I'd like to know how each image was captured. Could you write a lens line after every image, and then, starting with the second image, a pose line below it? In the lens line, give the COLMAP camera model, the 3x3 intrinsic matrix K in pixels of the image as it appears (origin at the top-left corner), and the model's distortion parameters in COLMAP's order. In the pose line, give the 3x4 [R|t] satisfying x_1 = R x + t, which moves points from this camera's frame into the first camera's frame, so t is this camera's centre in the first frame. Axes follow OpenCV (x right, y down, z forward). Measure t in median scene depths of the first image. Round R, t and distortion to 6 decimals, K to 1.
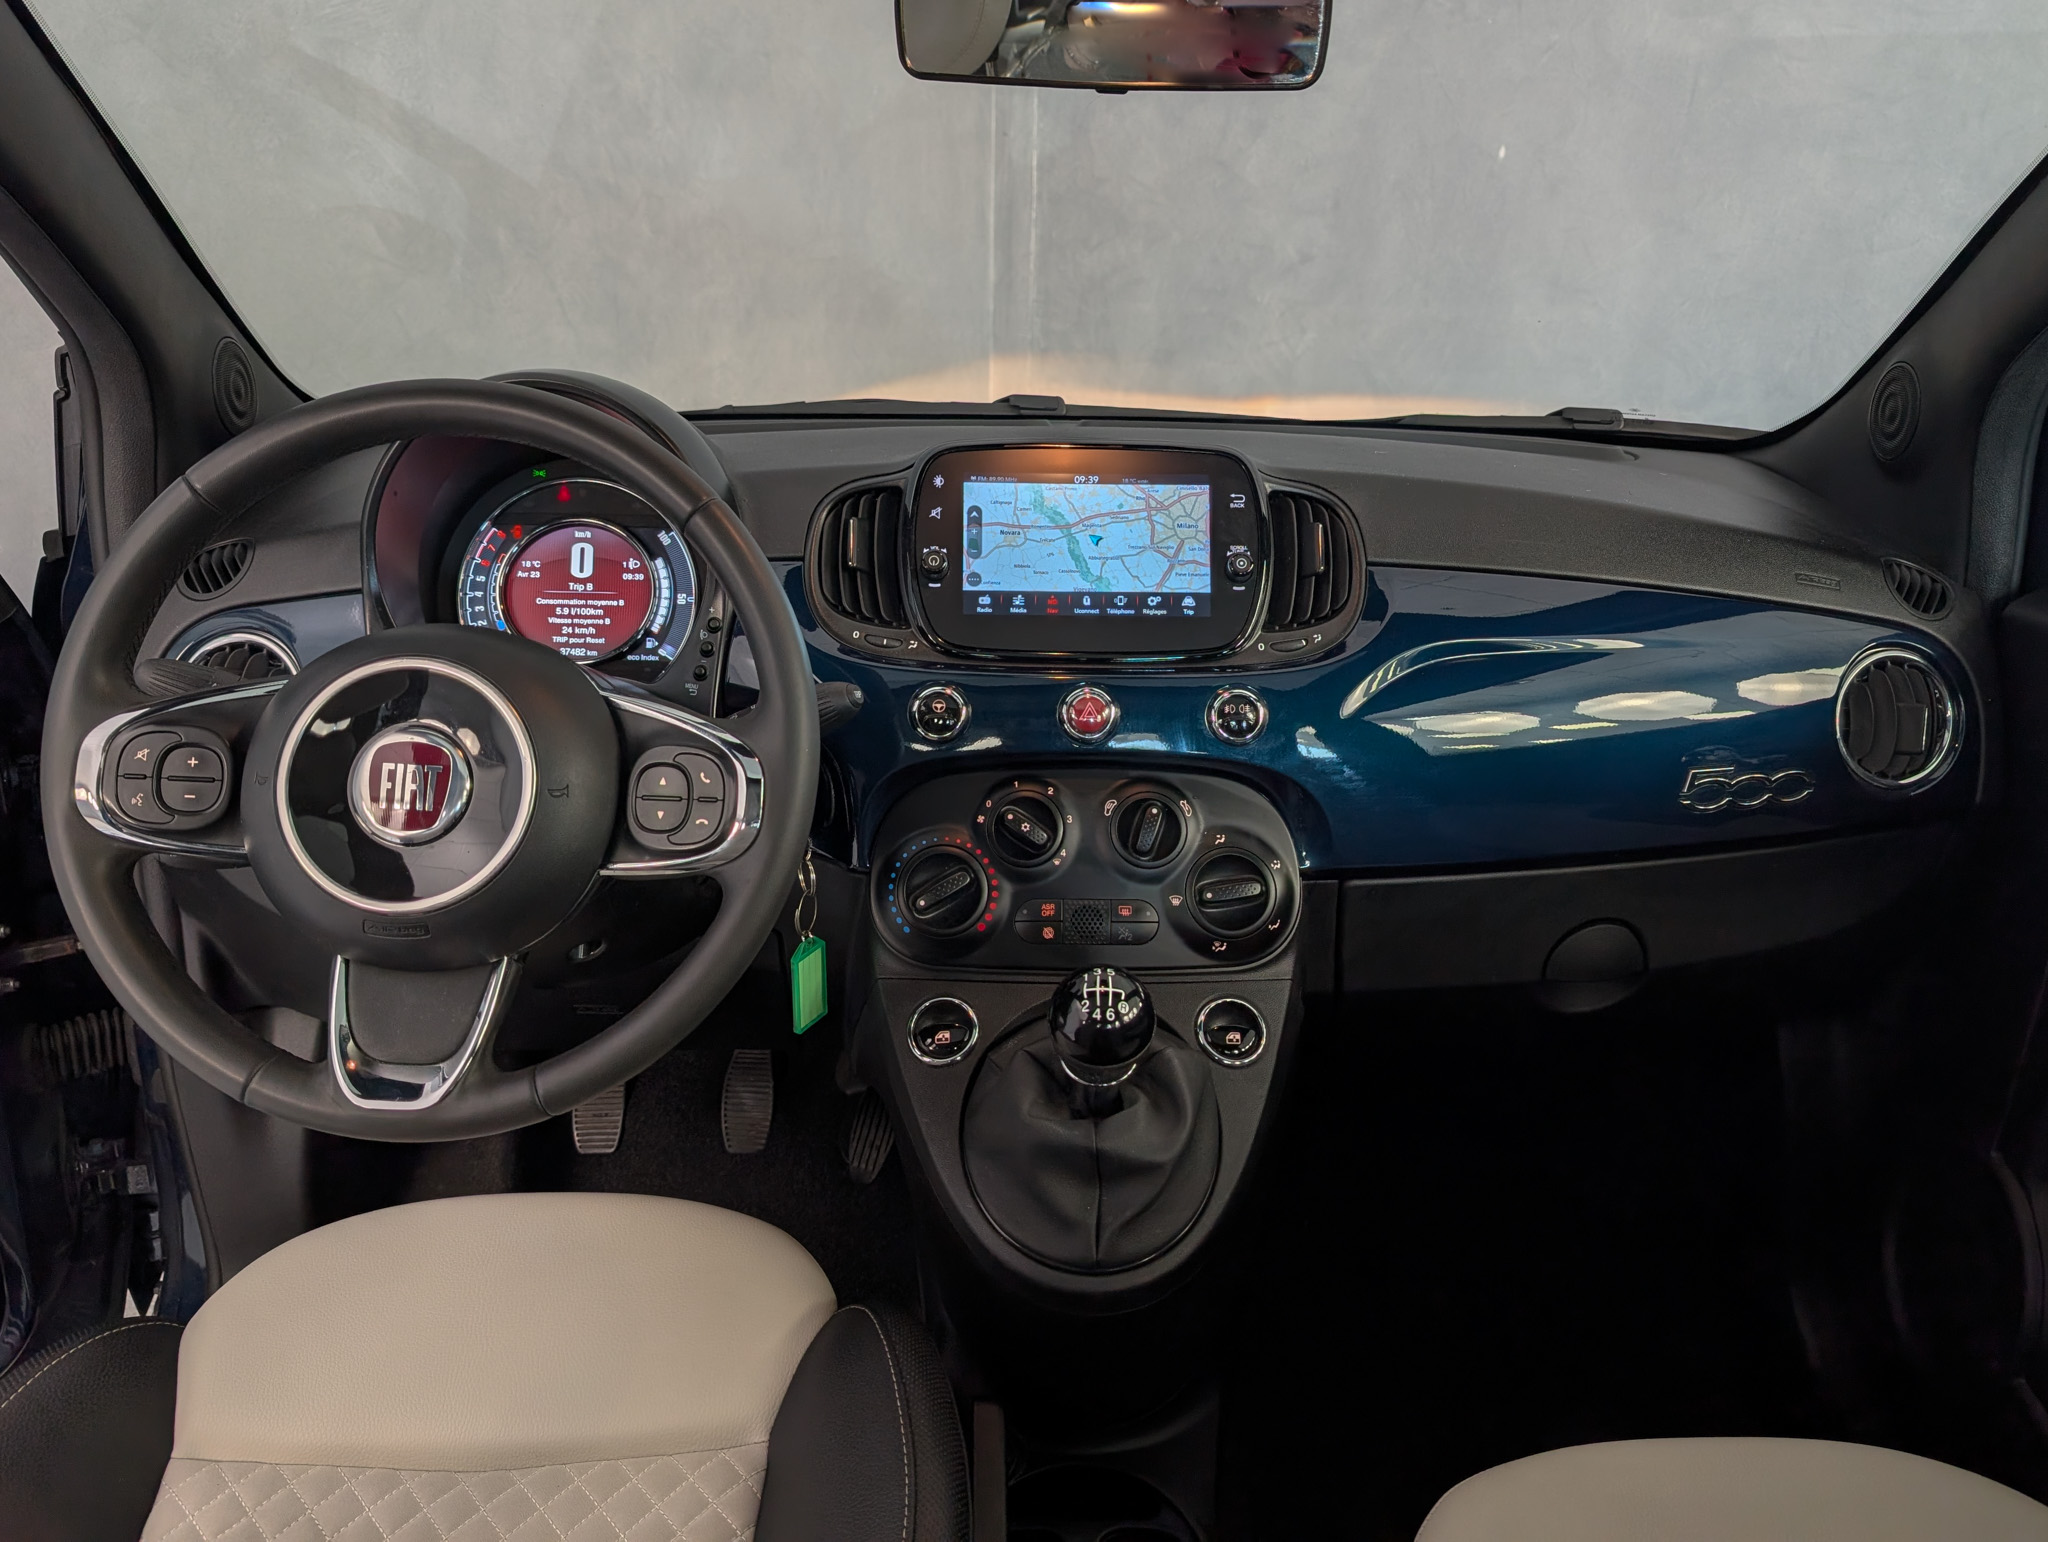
lens RADIAL K [[1514.7, 0, 1049.9], [0, 1514.7, 732.5], [0, 0, 1]] dist [0.071673, -0.087037]
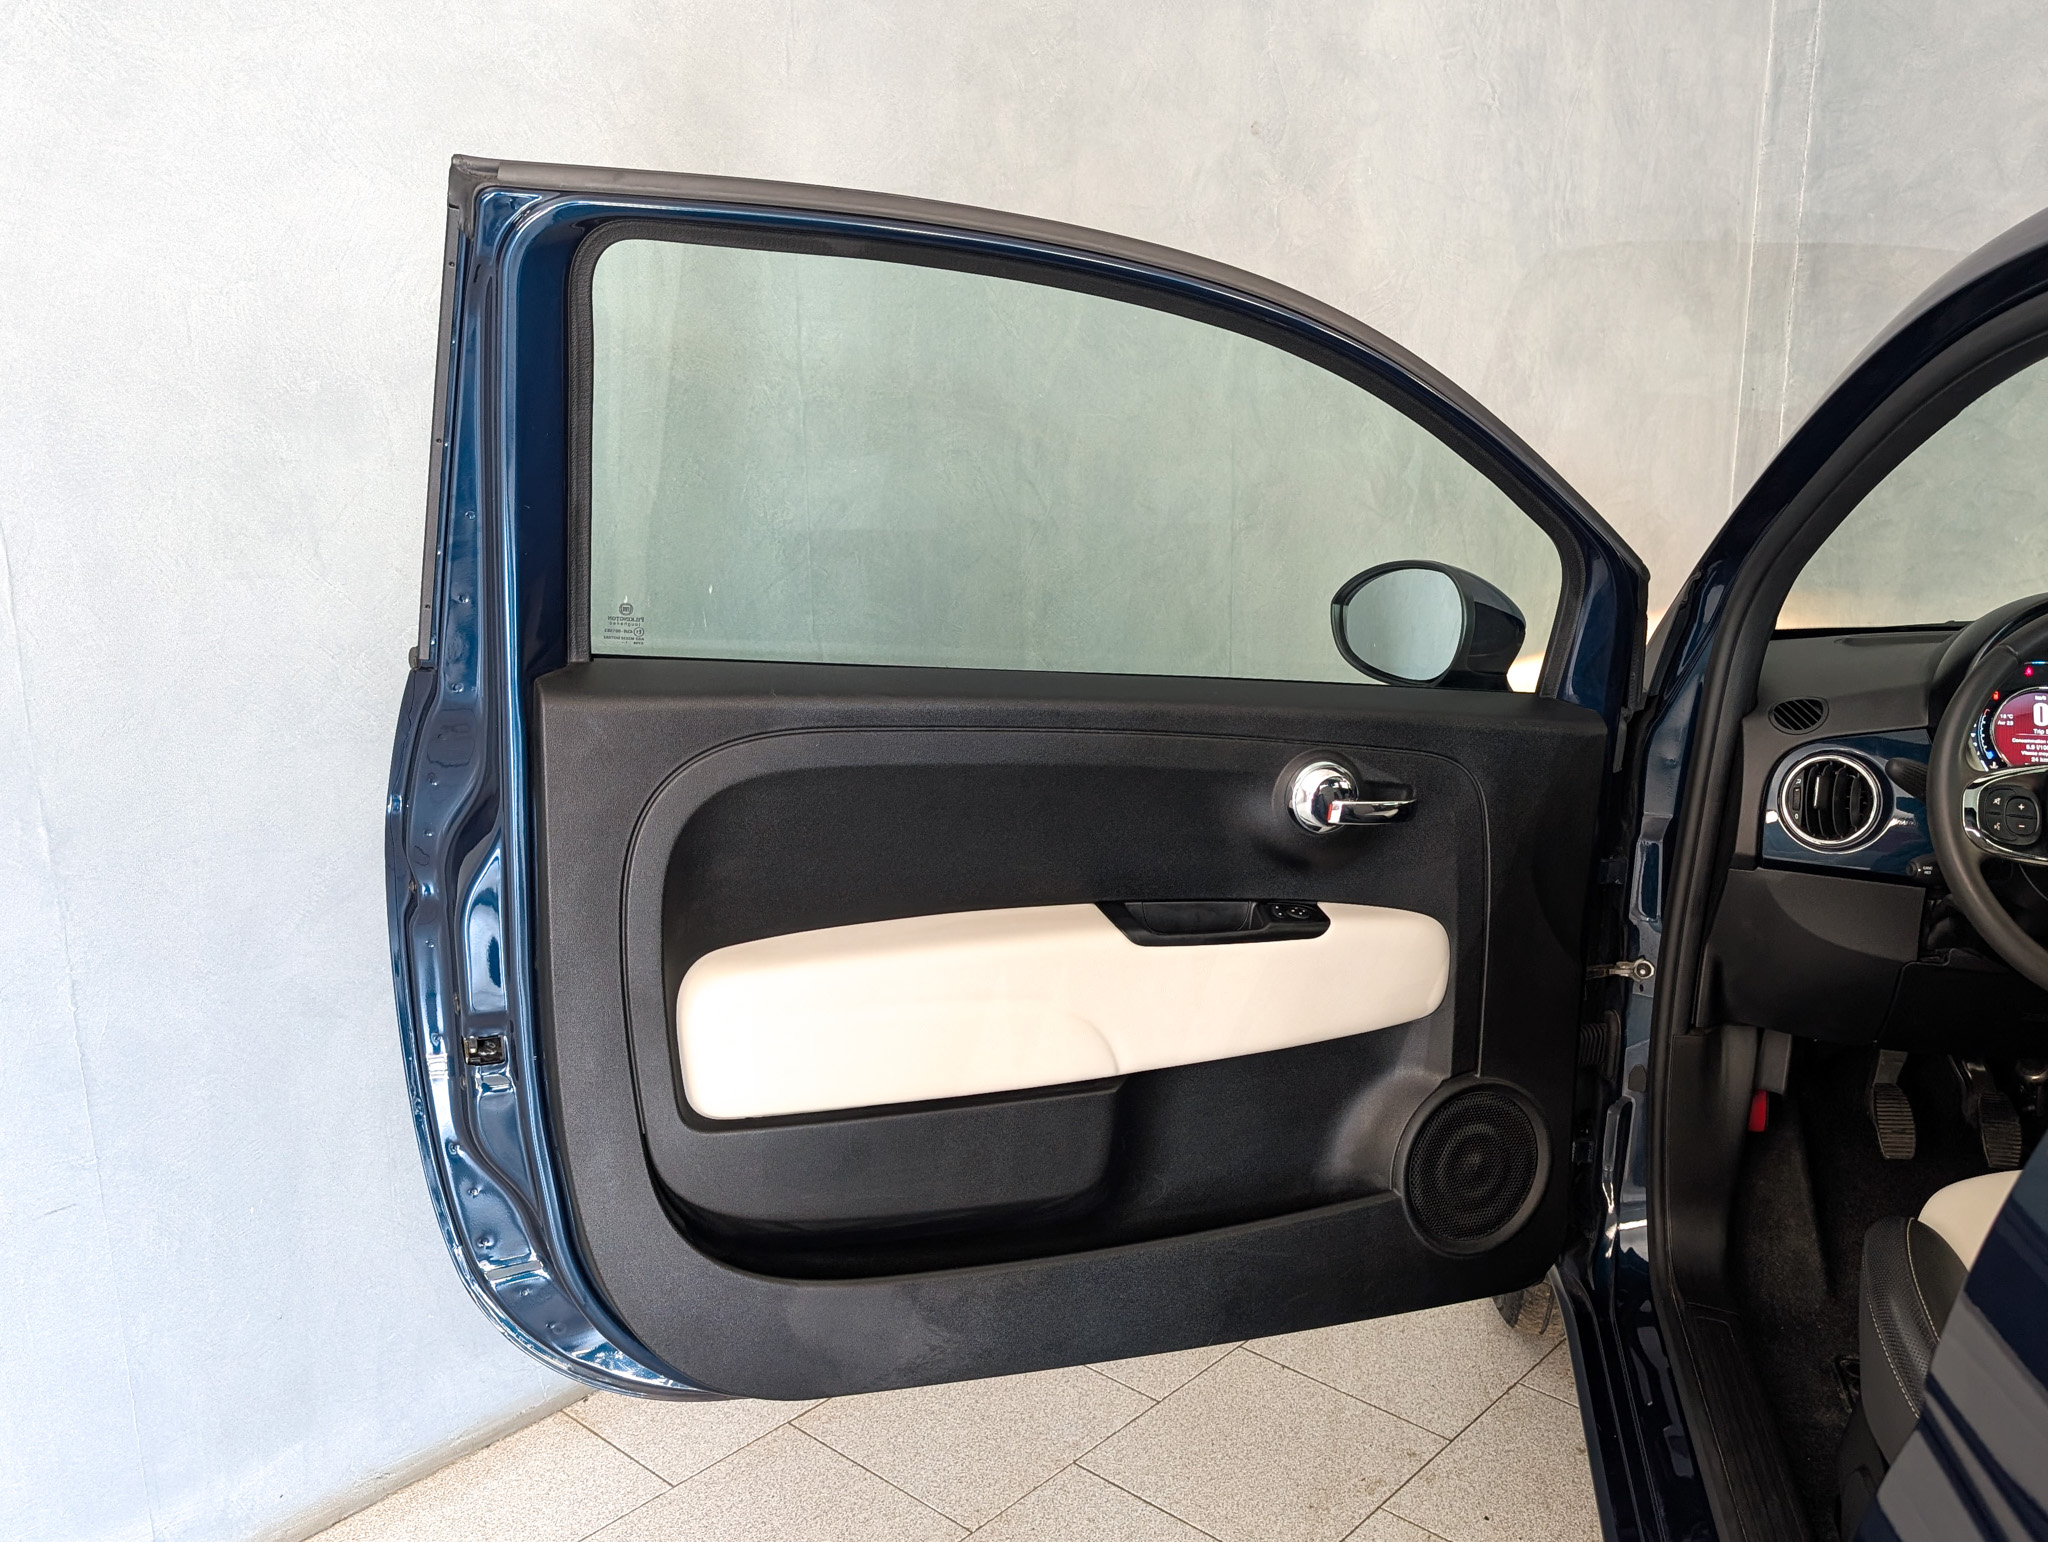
lens RADIAL K [[1694.8, 0, 1164.3], [0, 1694.8, 801.0], [0, 0, 1]] dist [0.042591, -0.078643]
pose [[0.986191, 0.020360, -0.164358, -0.959219], [-0.038802, 0.993197, -0.109789, 0.210435], [0.161005, 0.114651, 0.980272, -0.848729]]
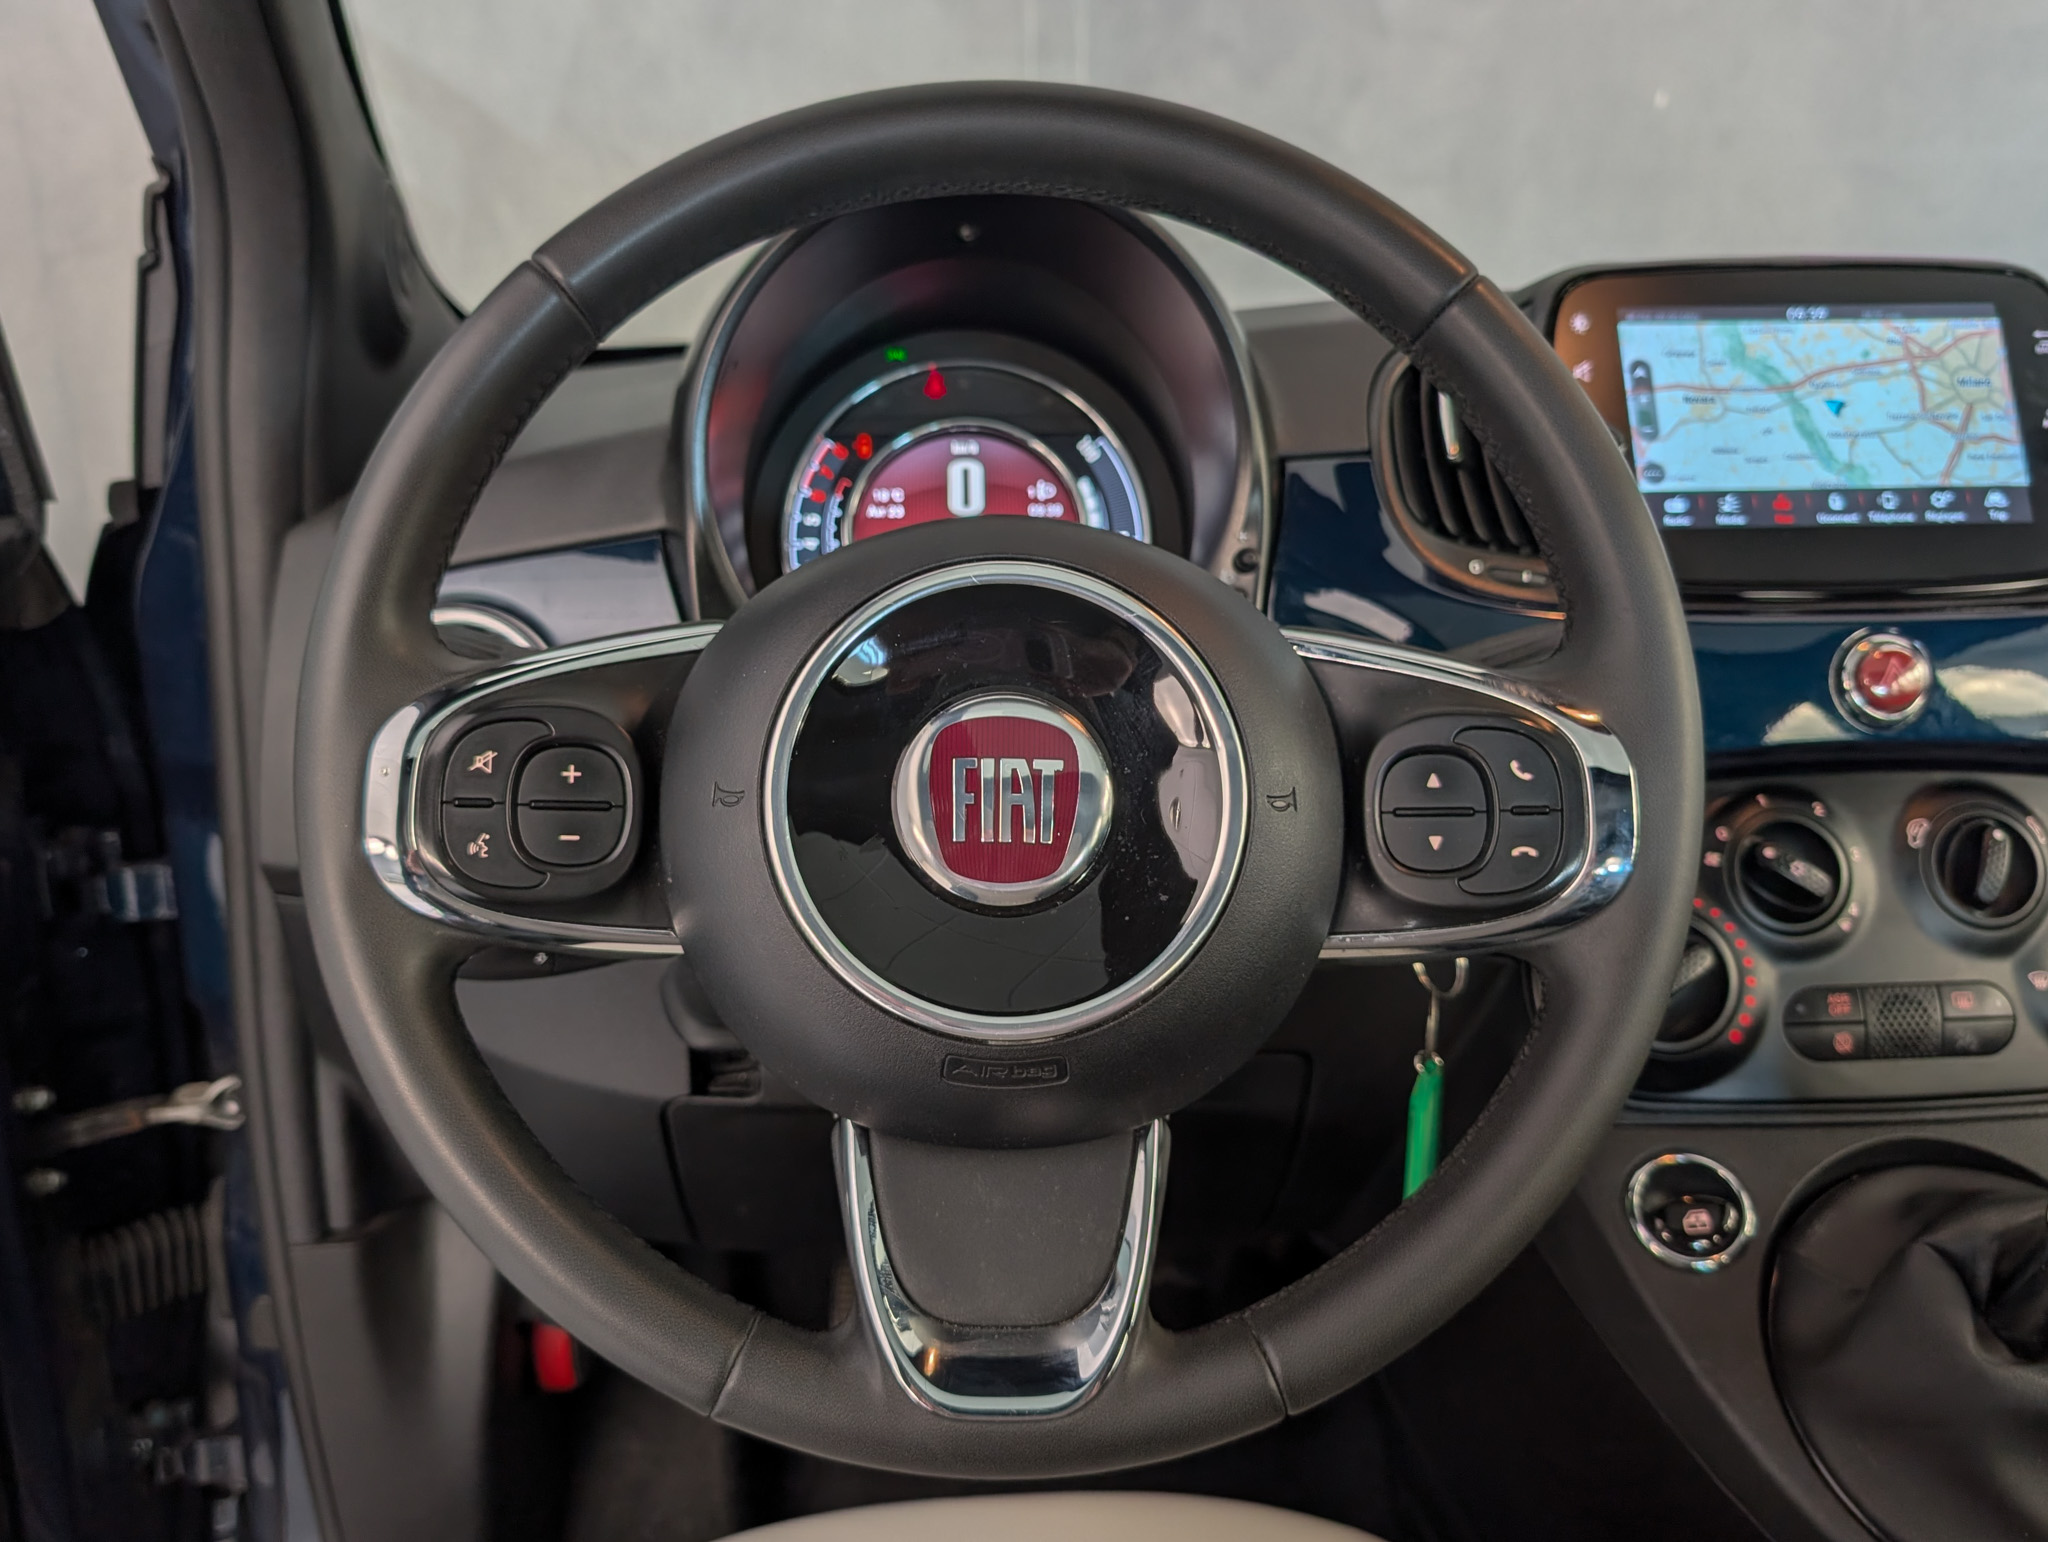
lens RADIAL K [[1668.3, 0, 976.9], [0, 1668.3, 742.2], [0, 0, 1]] dist [0.002007, -0.046704]
pose [[0.999365, -0.033067, -0.013305, -0.320384], [0.032385, 0.998294, -0.048576, 0.032826], [0.014888, 0.048114, 0.998731, 0.318993]]
